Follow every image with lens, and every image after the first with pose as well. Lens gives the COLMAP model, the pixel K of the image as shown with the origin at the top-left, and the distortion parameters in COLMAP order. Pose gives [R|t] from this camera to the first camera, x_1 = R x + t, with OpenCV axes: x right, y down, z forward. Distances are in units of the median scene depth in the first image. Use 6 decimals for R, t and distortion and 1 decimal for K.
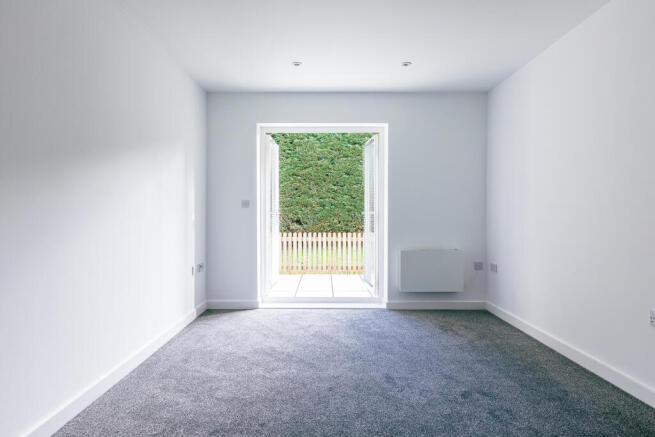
lens RADIAL K [[389.4, 0, 327.5], [0, 389.4, 218.5], [0, 0, 1]] dist [-0.002379, -0.001011]
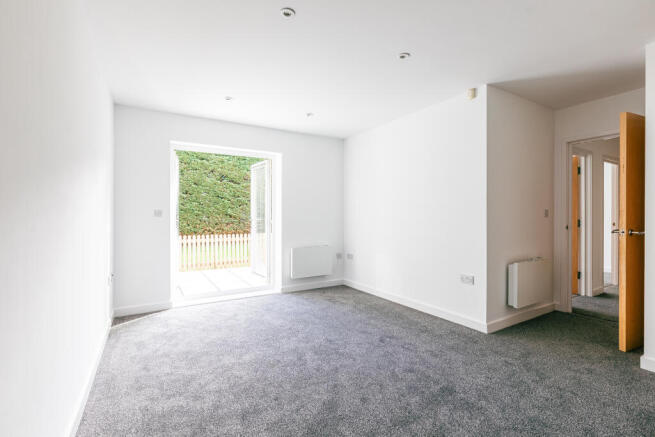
lens RADIAL K [[298.7, 0, 327.5], [0, 298.7, 218.5], [0, 0, 1]] dist [-0.000831, -0.000183]
pose [[0.853553, -0.005343, 0.520978, -0.263295], [0.006625, 0.999978, -0.000600, -0.021761], [-0.520964, 0.003964, 0.853570, 0.050479]]
